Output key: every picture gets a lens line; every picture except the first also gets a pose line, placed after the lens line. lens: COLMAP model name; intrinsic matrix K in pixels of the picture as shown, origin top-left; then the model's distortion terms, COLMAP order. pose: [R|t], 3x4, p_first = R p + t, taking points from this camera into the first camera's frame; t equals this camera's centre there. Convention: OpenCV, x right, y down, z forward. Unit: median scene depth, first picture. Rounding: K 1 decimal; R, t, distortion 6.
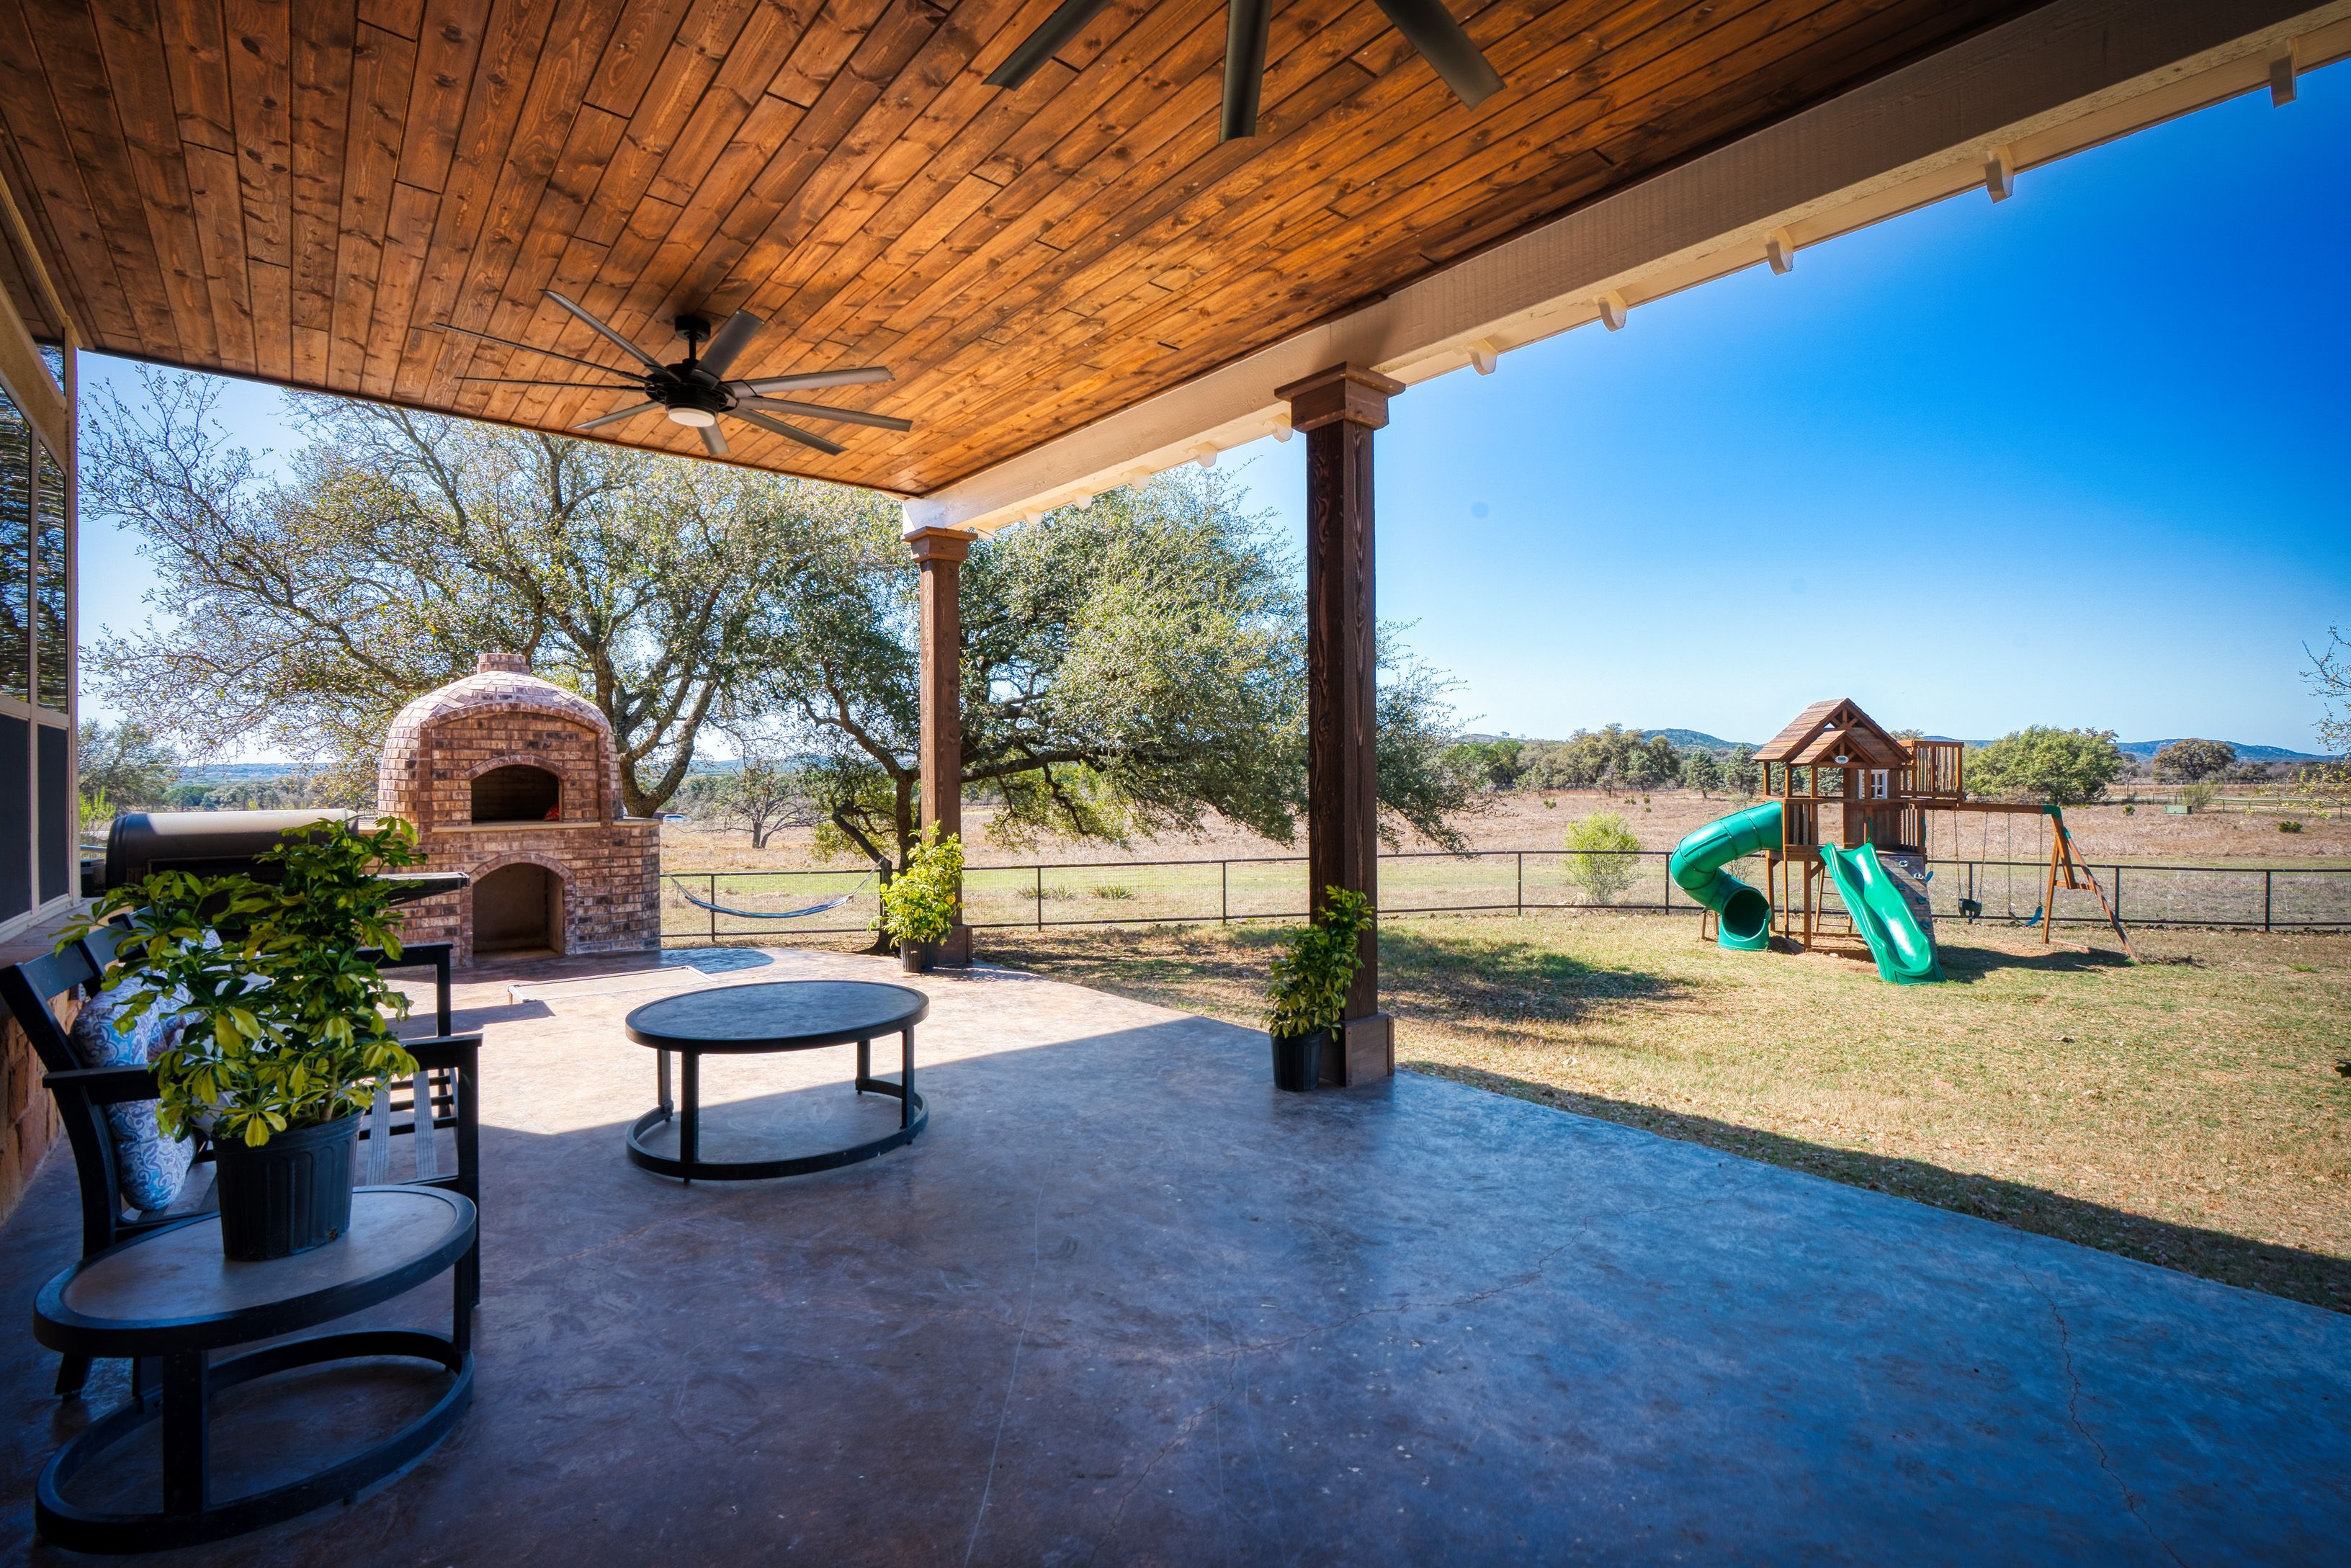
lens RADIAL K [[1085.1, 0, 1175.5], [0, 1085.1, 784.0], [0, 0, 1]] dist [0.001670, -0.000054]
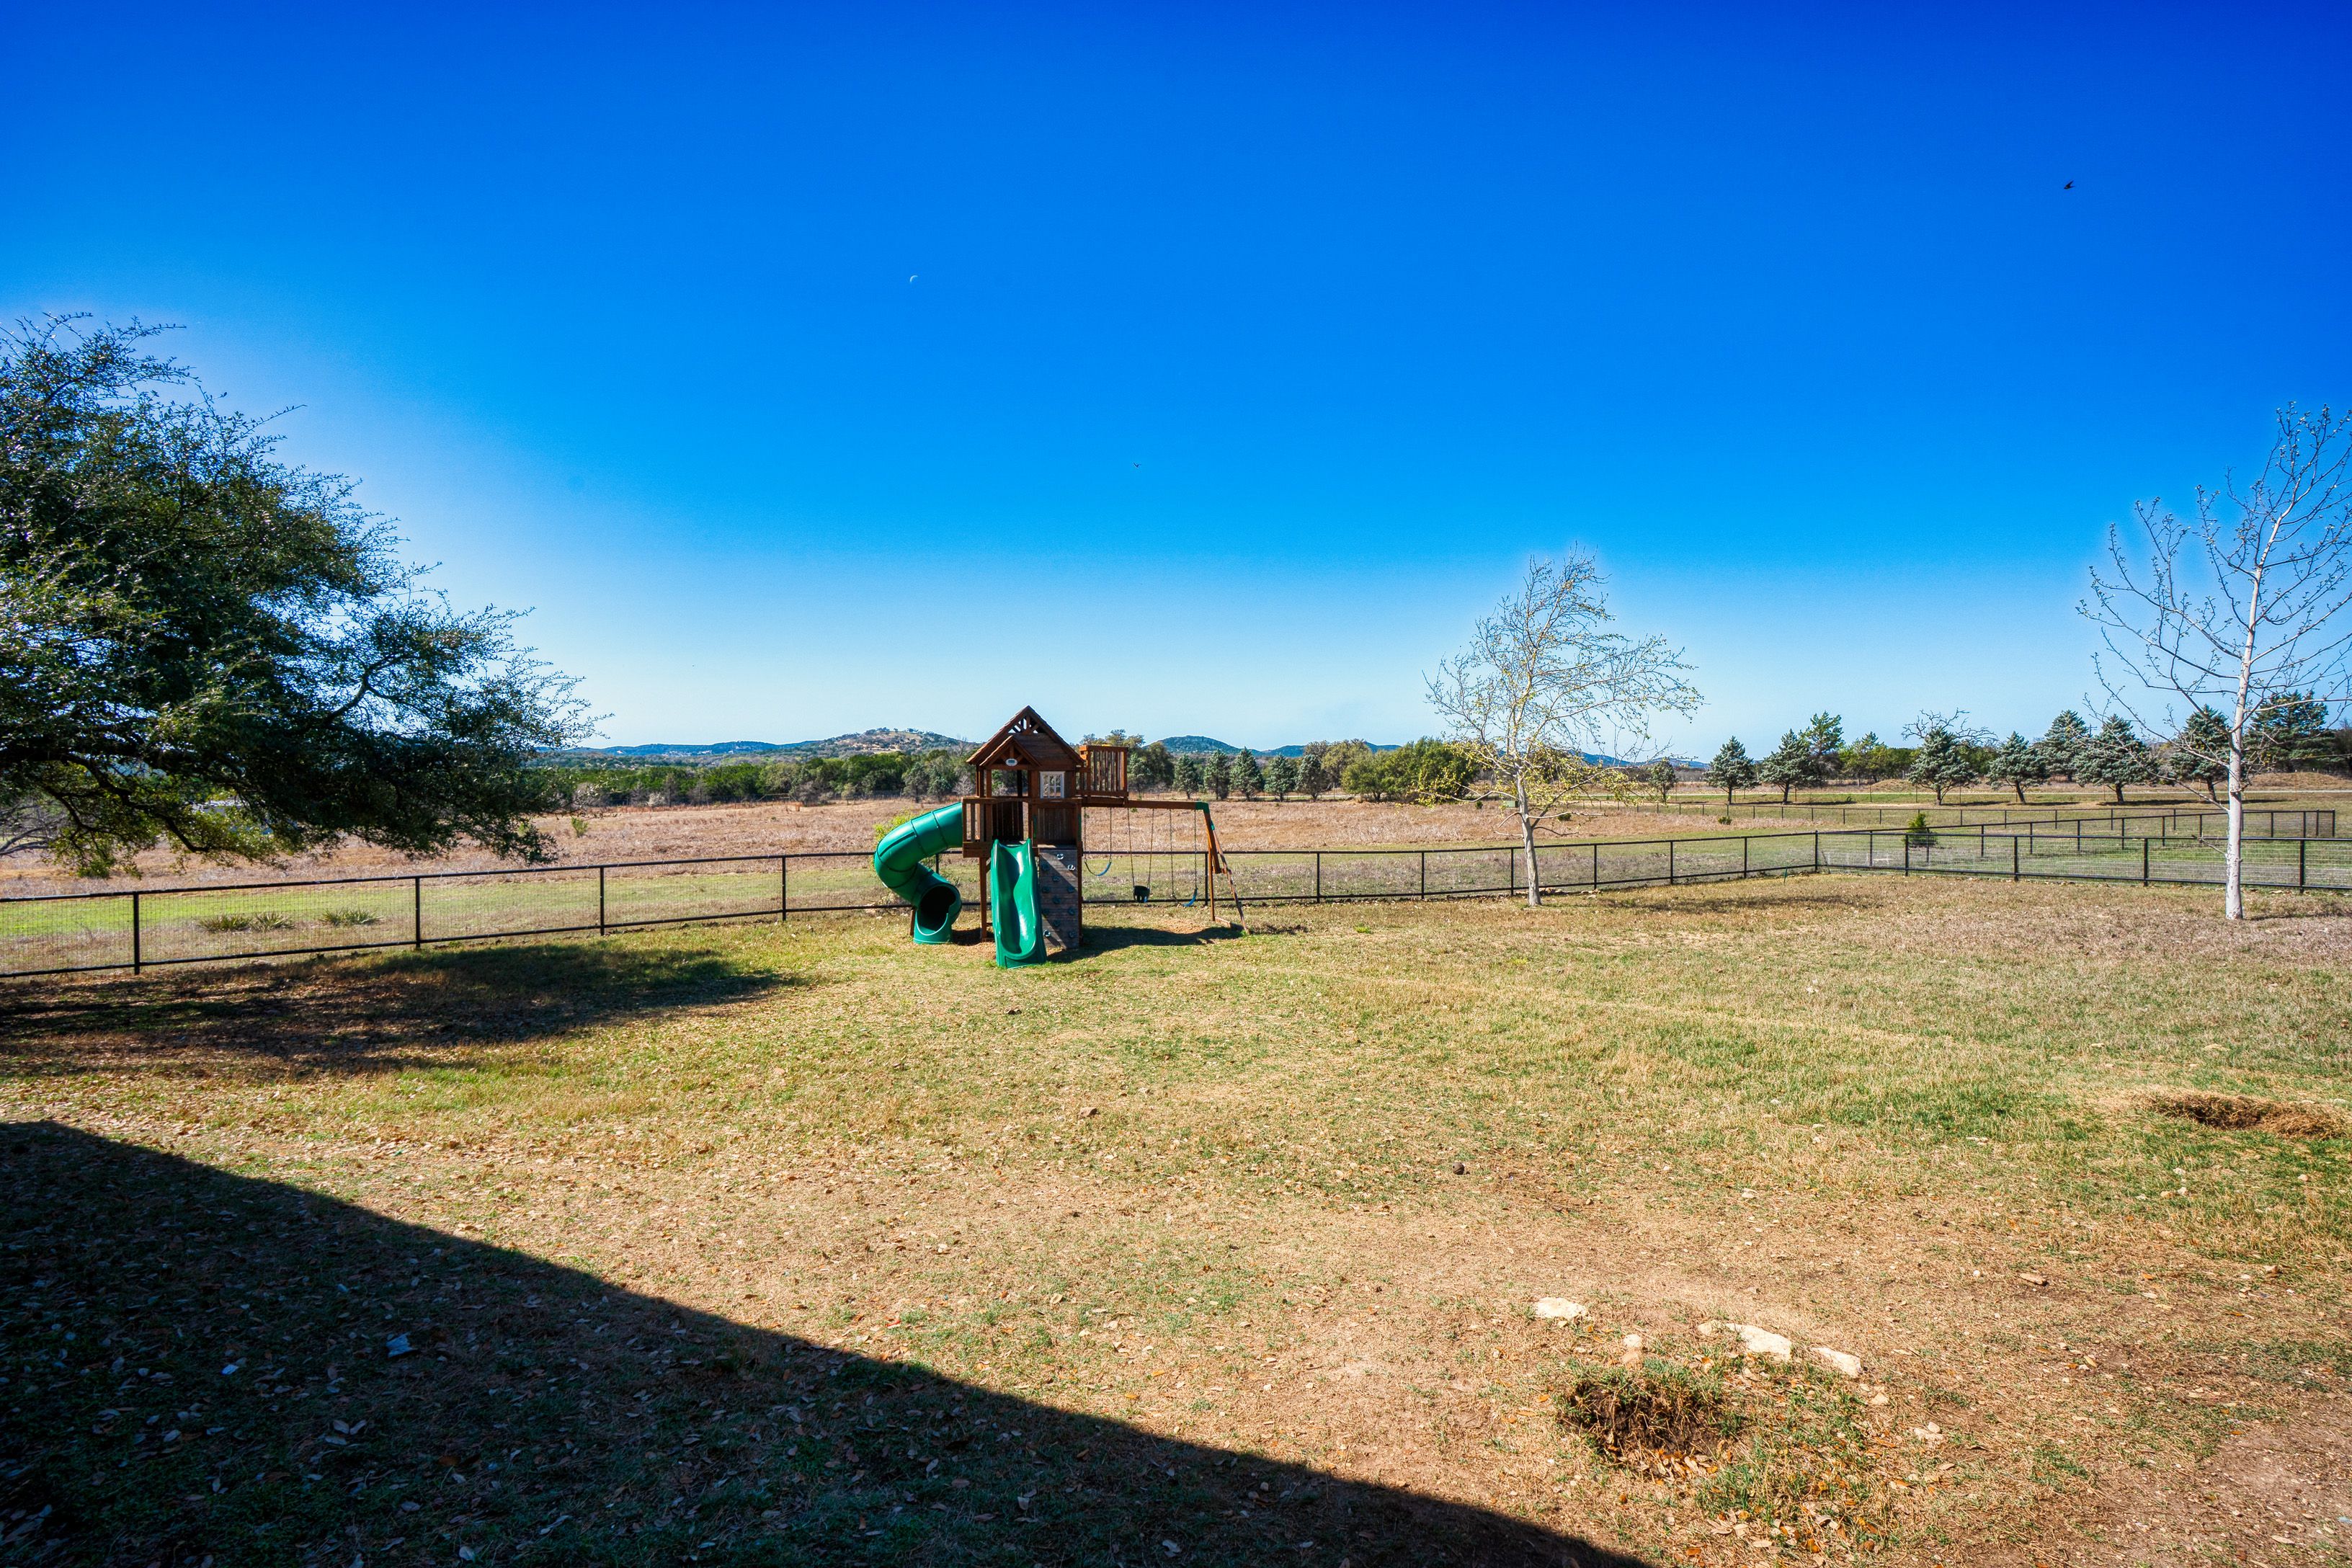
lens RADIAL K [[1085.6, 0, 1176.0], [0, 1085.6, 784.0], [0, 0, 1]] dist [0.001670, -0.000054]
pose [[0.911726, -0.004216, 0.410777, 0.300257], [0.005384, 0.999984, -0.001687, 0.001993], [-0.410763, 0.003750, 0.911734, -0.048402]]
